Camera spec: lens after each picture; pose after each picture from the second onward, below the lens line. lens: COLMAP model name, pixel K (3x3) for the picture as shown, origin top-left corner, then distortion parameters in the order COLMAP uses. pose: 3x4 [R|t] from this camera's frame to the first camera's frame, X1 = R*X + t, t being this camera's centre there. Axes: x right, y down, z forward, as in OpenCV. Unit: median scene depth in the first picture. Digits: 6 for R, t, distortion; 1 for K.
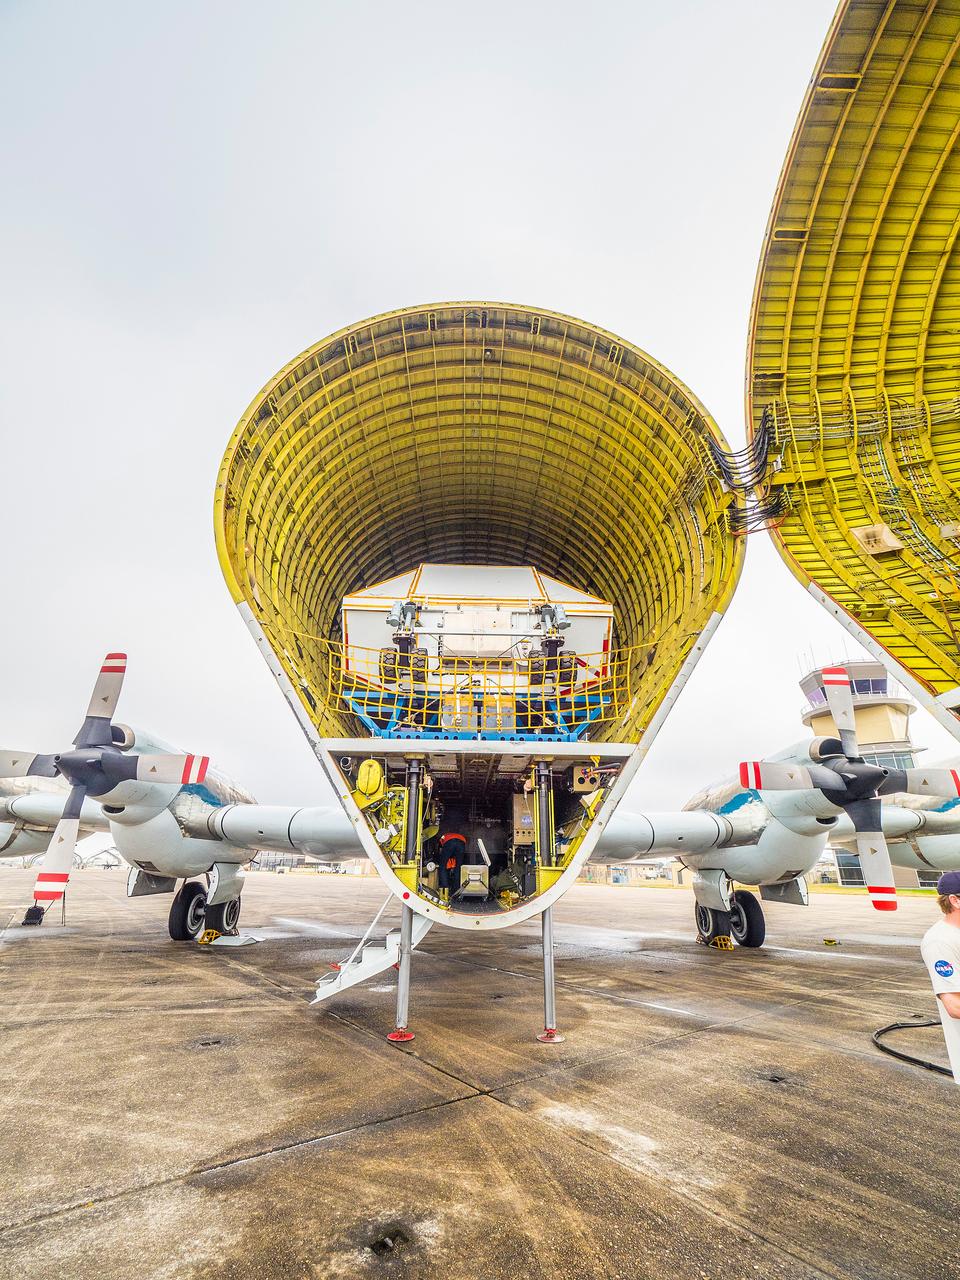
lens RADIAL K [[530.5, 0, 480.9], [0, 530.5, 661.9], [0, 0, 1]] dist [-0.004063, -0.000762]
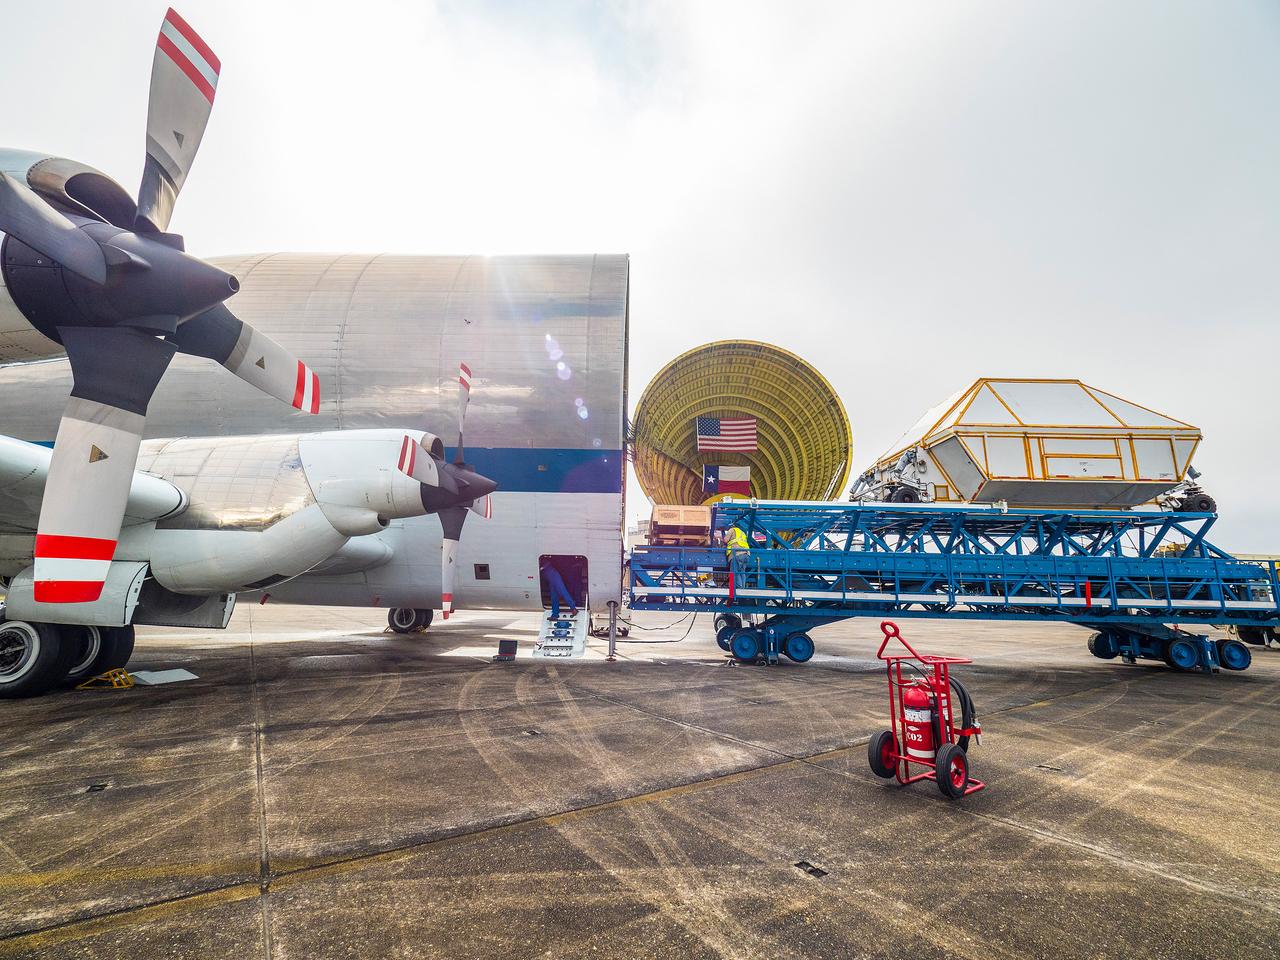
lens RADIAL K [[530.5, 0, 622.0], [0, 530.5, 480.2], [0, 0, 1]] dist [-0.004063, -0.000762]
pose [[0.032809, 0.191018, 0.981038, -2.264163], [-0.391683, 0.905509, -0.163213, 0.305112], [-0.919515, -0.378901, 0.104527, 0.859262]]
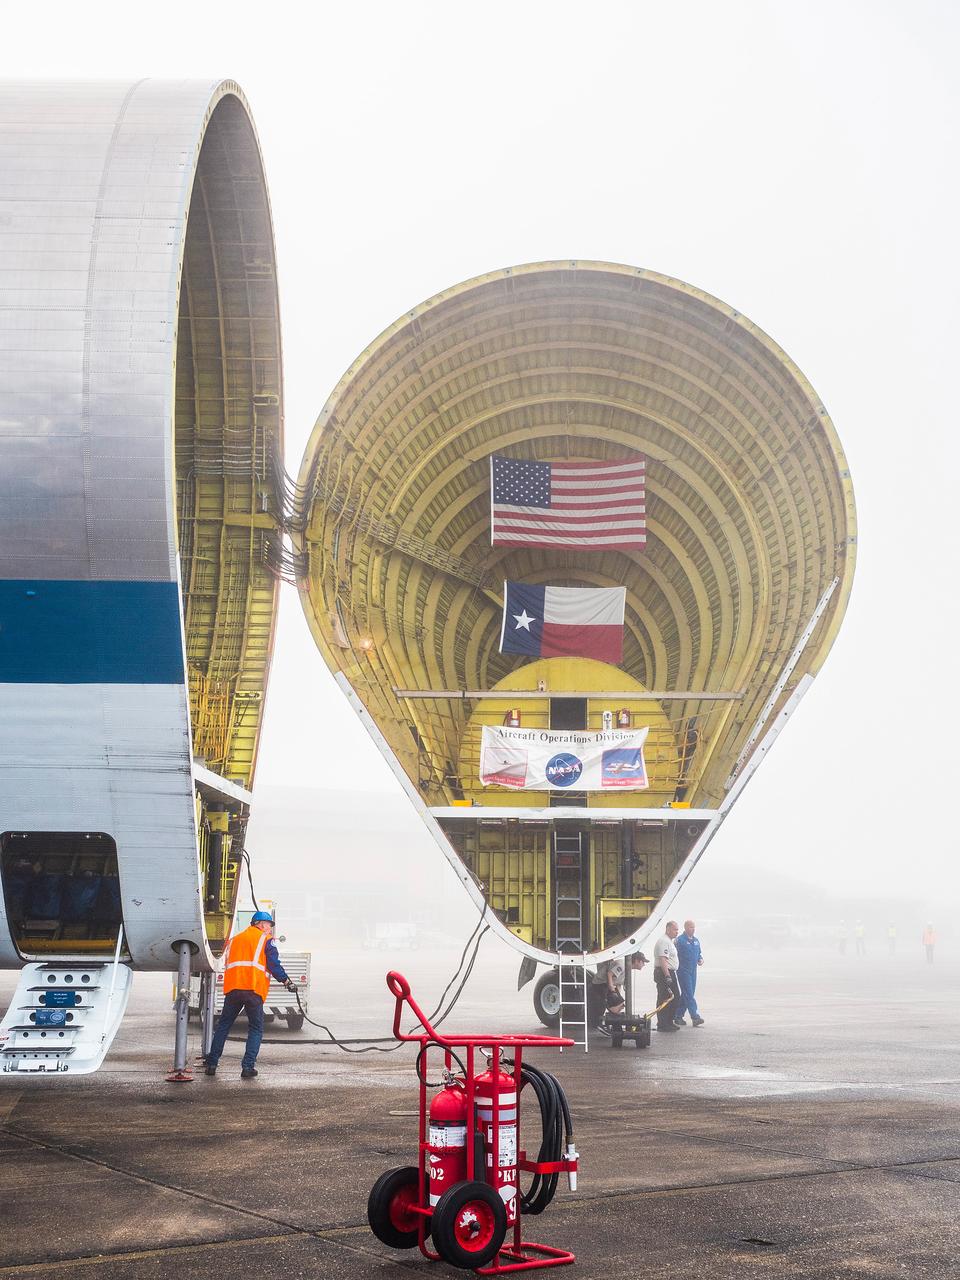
lens RADIAL K [[1579.4, 0, 505.4], [0, 1579.4, 640.8], [0, 0, 1]] dist [0.002214, -0.053135]
pose [[-0.002828, 0.153534, 0.988139, -2.723056], [-0.383750, 0.912321, -0.142852, 0.136264], [-0.923433, -0.379603, 0.056338, 0.498337]]
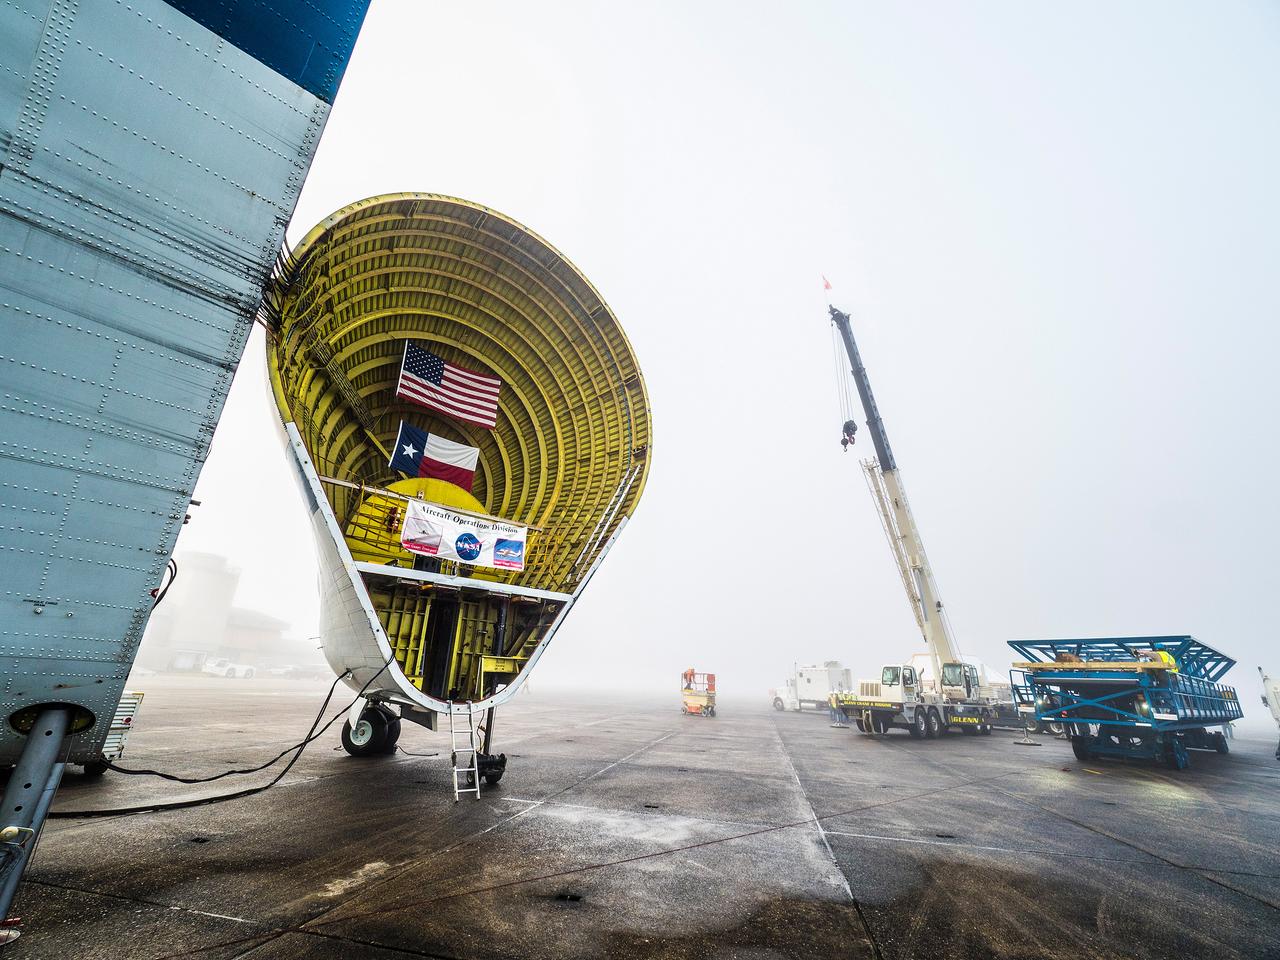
lens RADIAL K [[530.5, 0, 622.0], [0, 530.5, 480.2], [0, 0, 1]] dist [-0.004063, -0.000762]
pose [[-0.650937, 0.225909, 0.724739, -0.720197], [-0.335166, 0.771078, -0.541389, 0.355303], [-0.681135, -0.595318, -0.426206, 0.913133]]
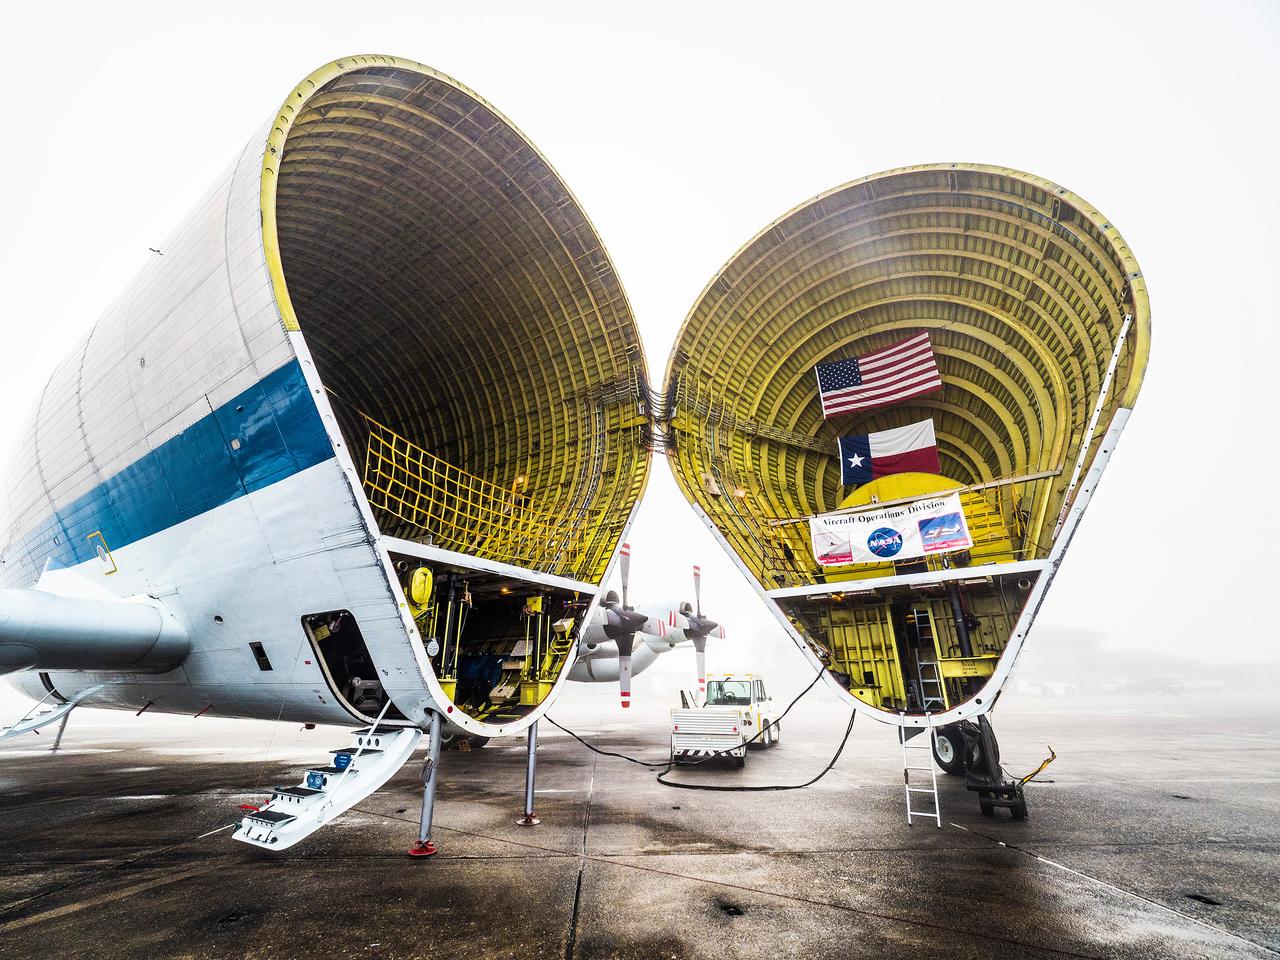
lens RADIAL K [[536.3, 0, 621.0], [0, 536.3, 481.6], [0, 0, 1]] dist [-0.014369, -0.000419]
pose [[0.569071, 0.274339, 0.775175, -0.796721], [-0.289886, 0.949113, -0.123086, 0.054581], [-0.769496, -0.154667, 0.619640, 0.162932]]
